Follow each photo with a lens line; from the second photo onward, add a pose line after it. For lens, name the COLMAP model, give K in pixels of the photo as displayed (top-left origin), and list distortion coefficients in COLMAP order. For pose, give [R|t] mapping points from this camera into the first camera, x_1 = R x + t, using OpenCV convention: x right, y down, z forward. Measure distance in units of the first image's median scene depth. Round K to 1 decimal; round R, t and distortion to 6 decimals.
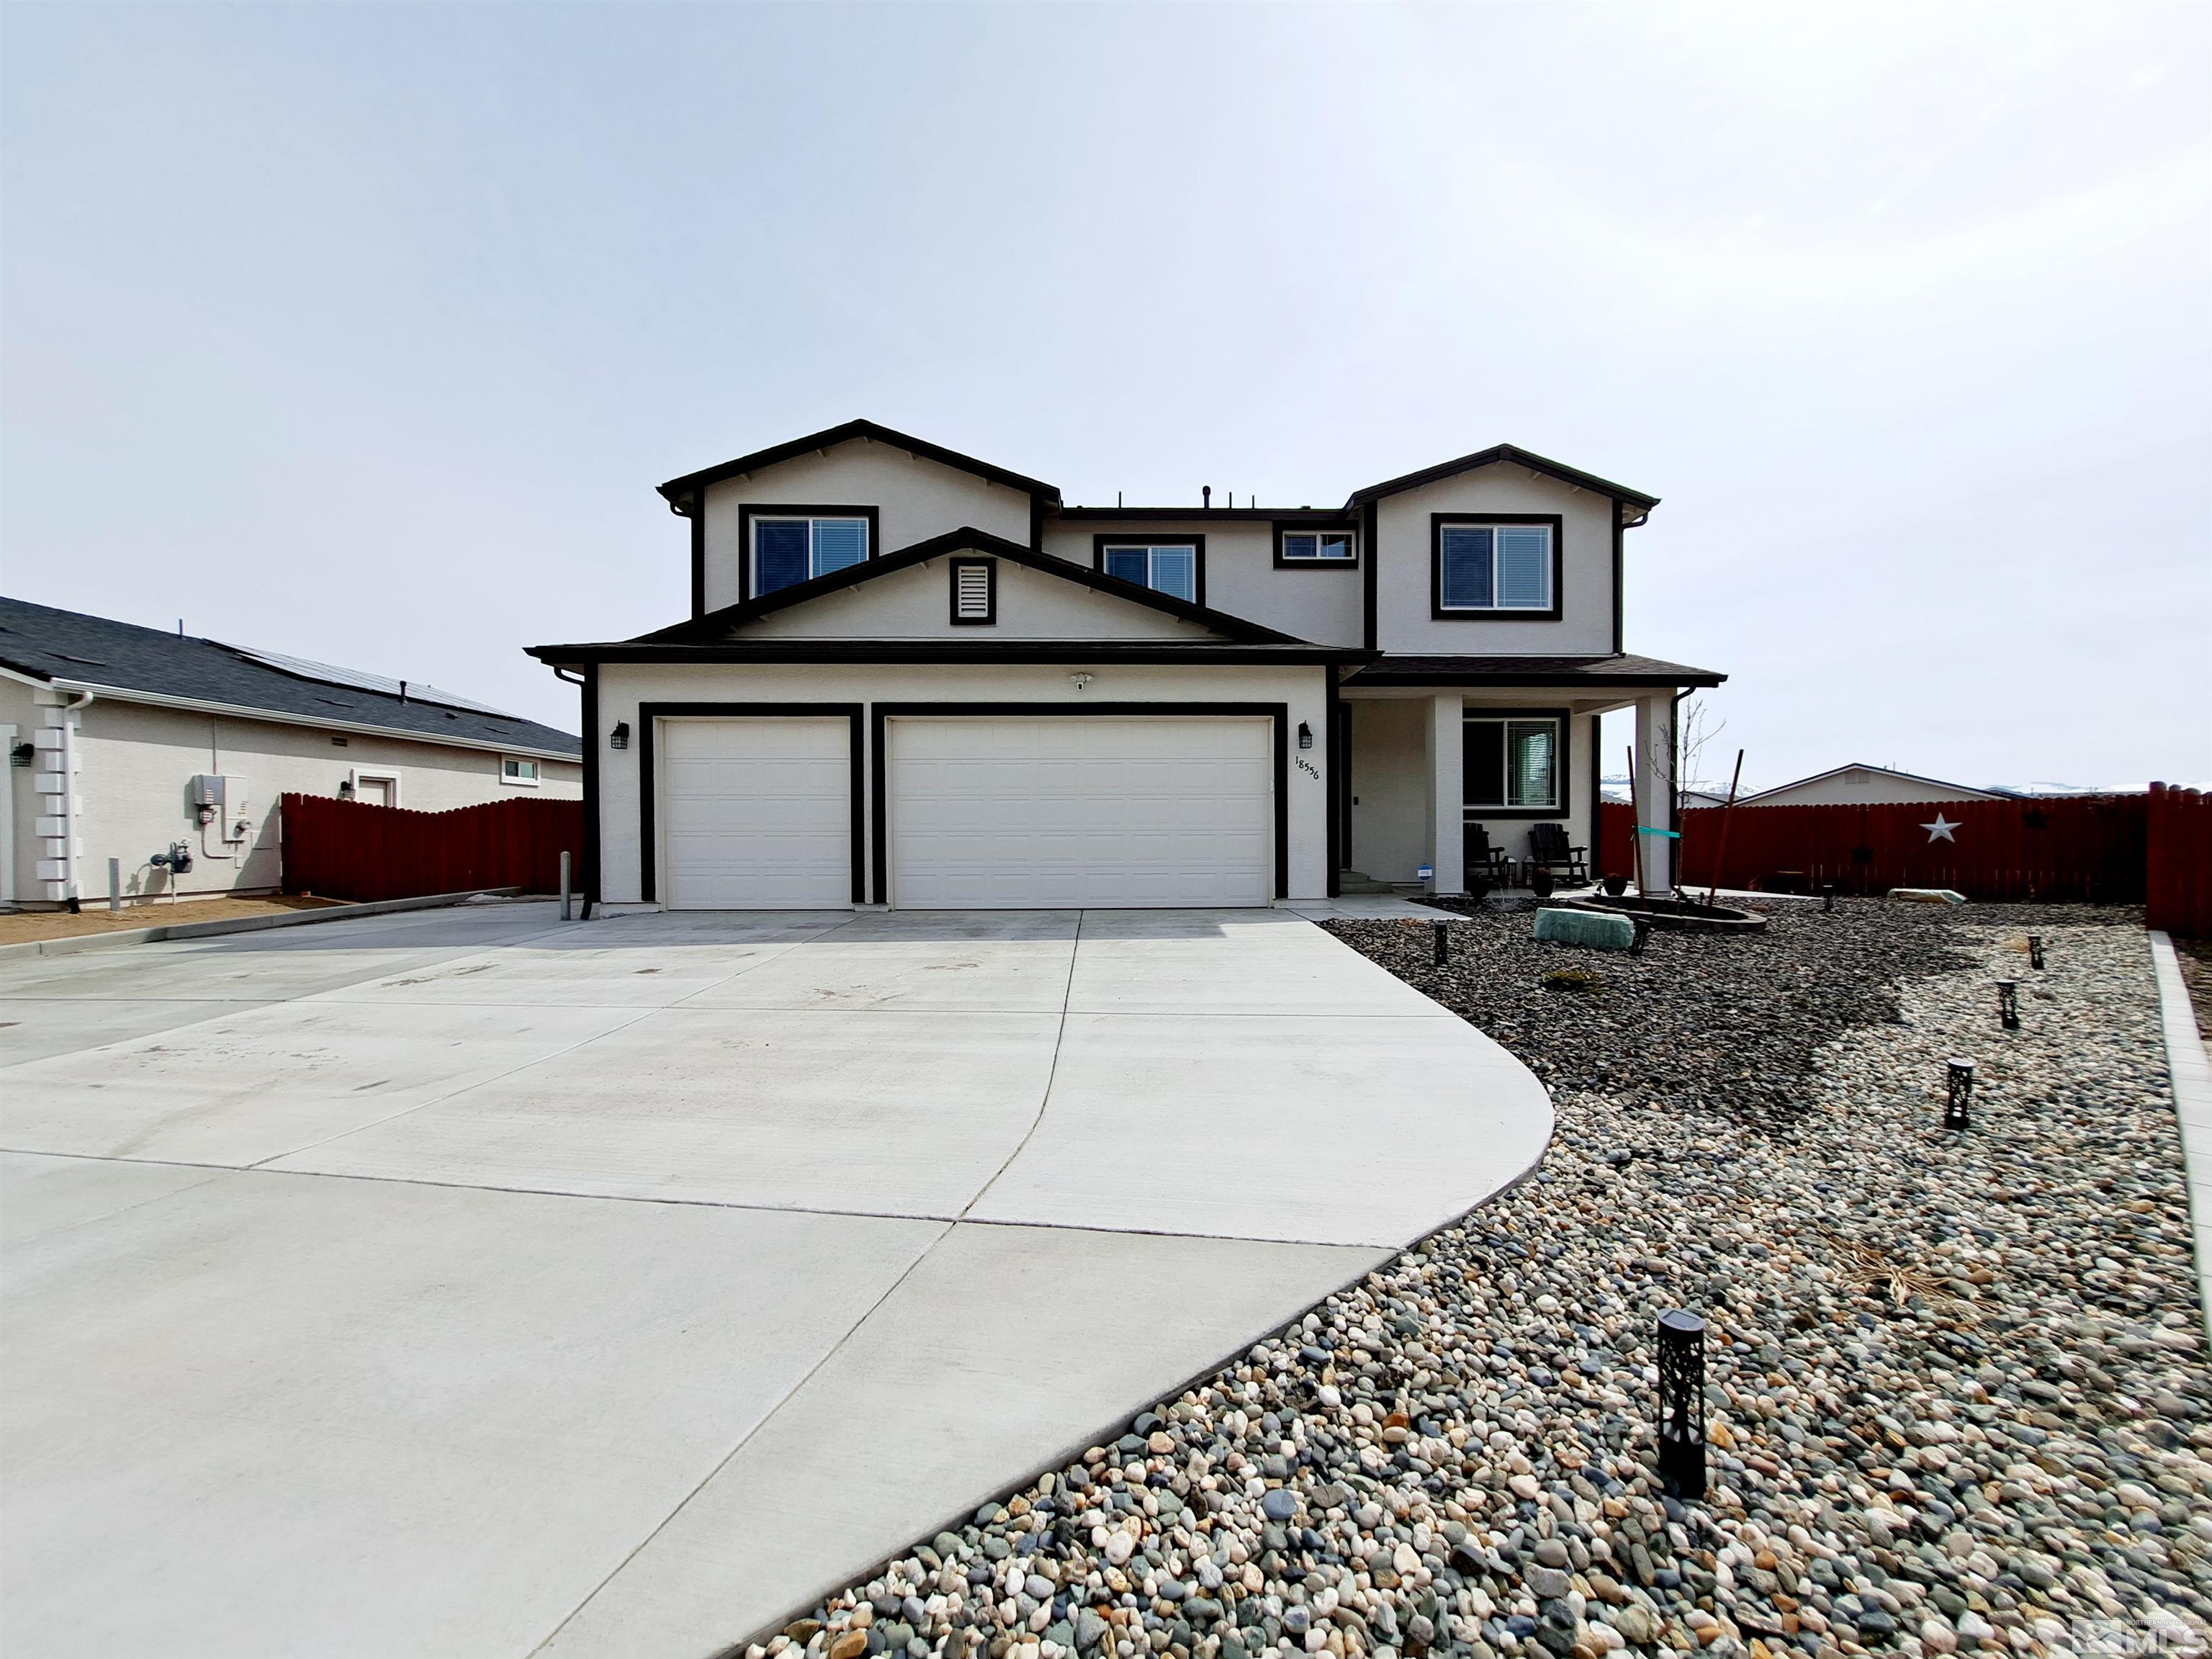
lens RADIAL K [[887.2, 0, 1130.9], [0, 887.2, 841.2], [0, 0, 1]] dist [0.007032, -0.011430]
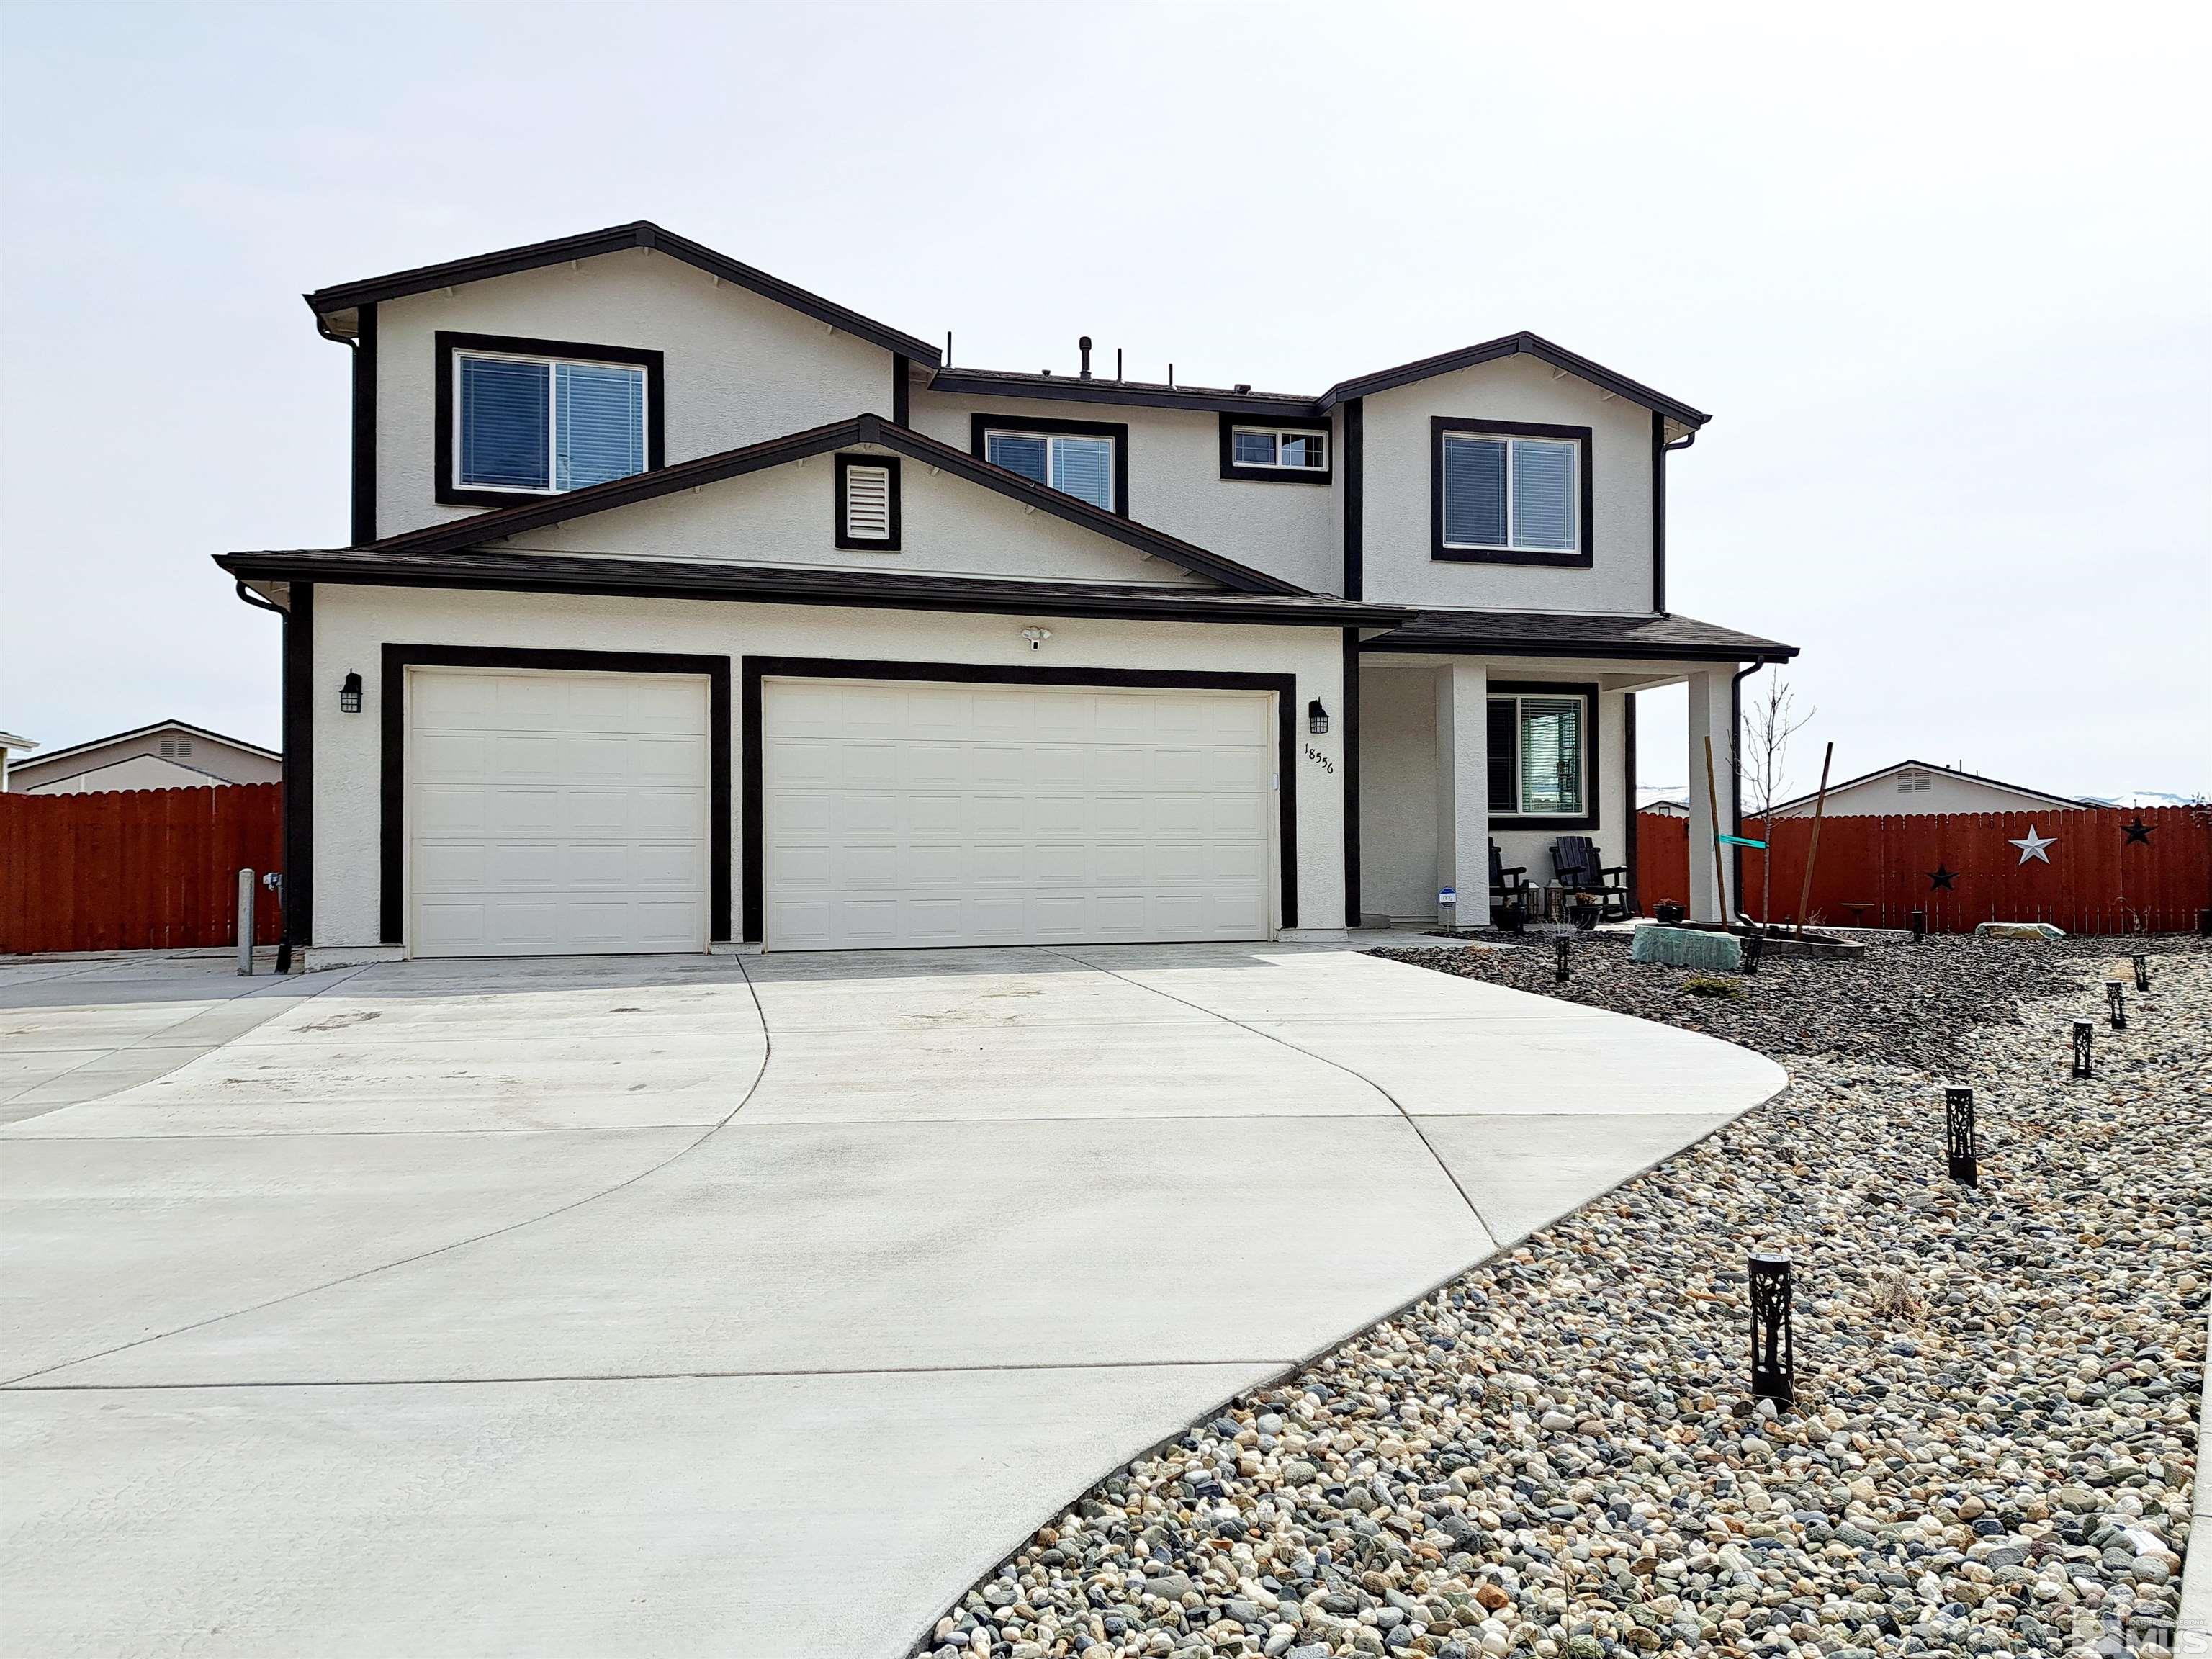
lens RADIAL K [[1577.6, 0, 1106.0], [0, 1577.6, 829.5], [0, 0, 1]] dist [0.122114, -0.139835]
pose [[0.972786, 0.004949, 0.231654, -0.251630], [0.002939, 0.999428, -0.033697, 0.020618], [-0.231688, 0.033461, 0.972214, -0.237801]]
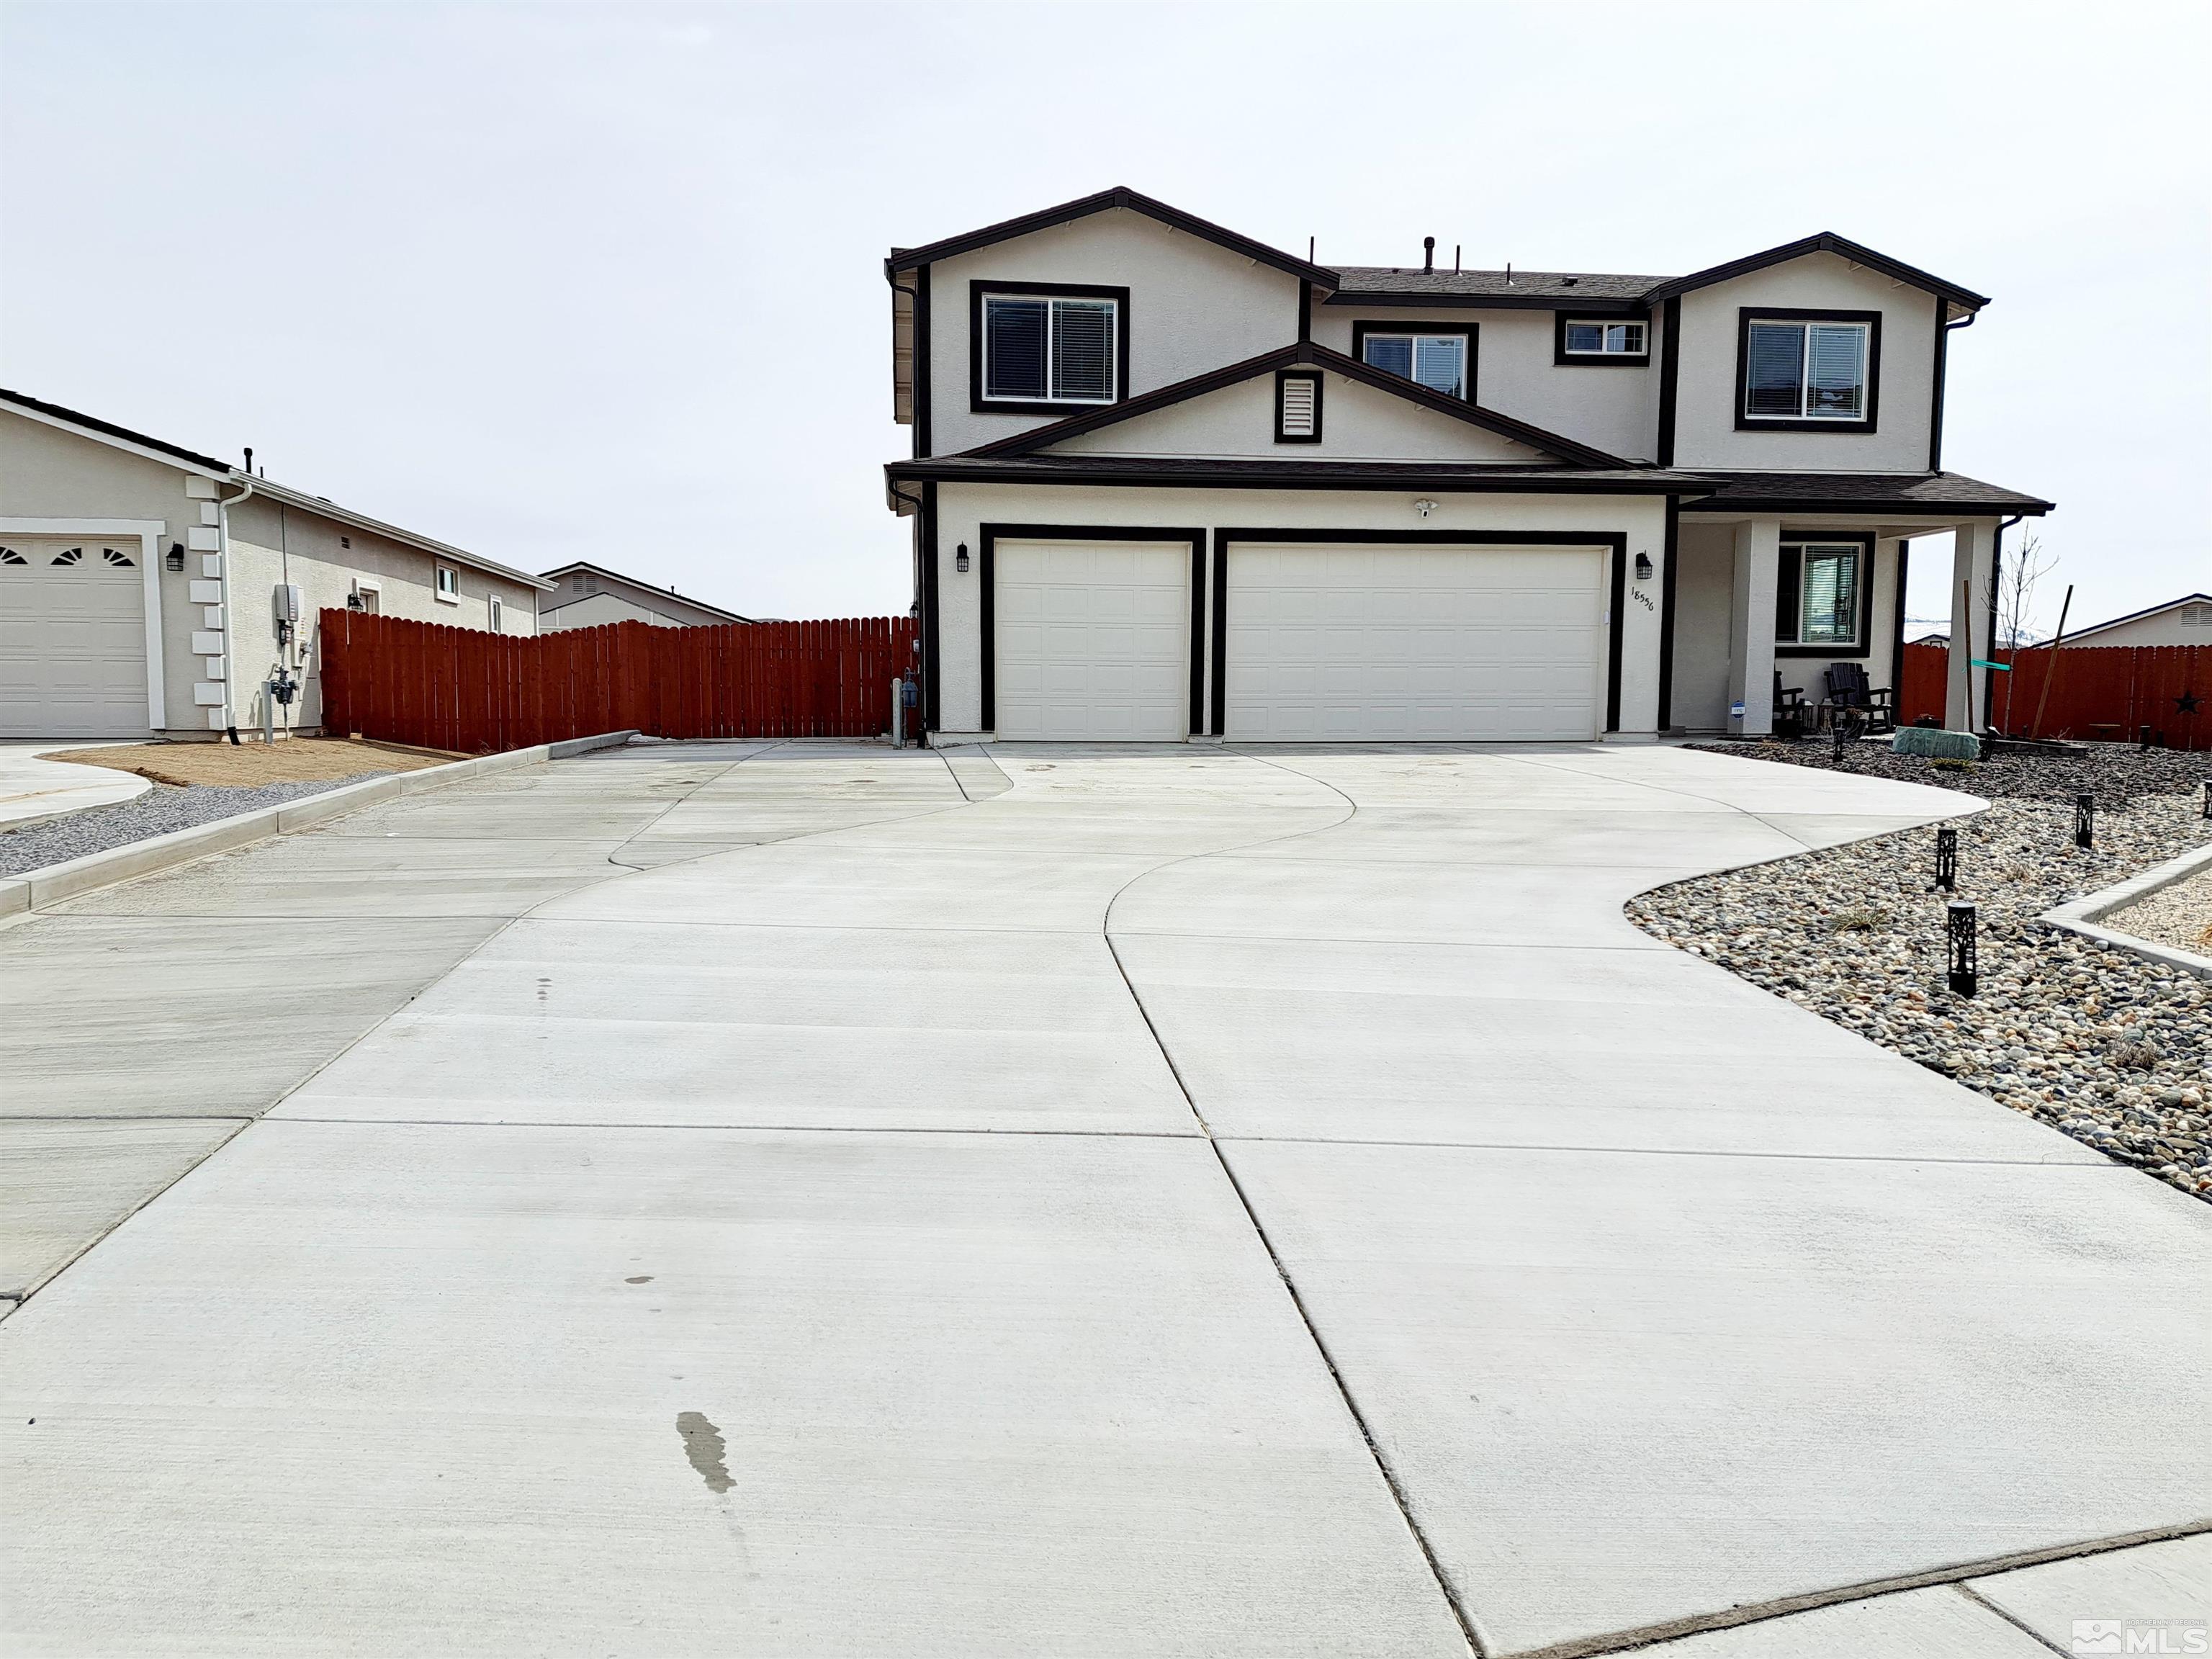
lens RADIAL K [[1577.6, 0, 1106.0], [0, 1577.6, 829.5], [0, 0, 1]] dist [0.122114, -0.139835]
pose [[0.995276, 0.000476, 0.097082, -0.481681], [-0.007272, 0.997544, 0.069667, 0.045105], [-0.096811, -0.070044, 0.992835, -0.614050]]
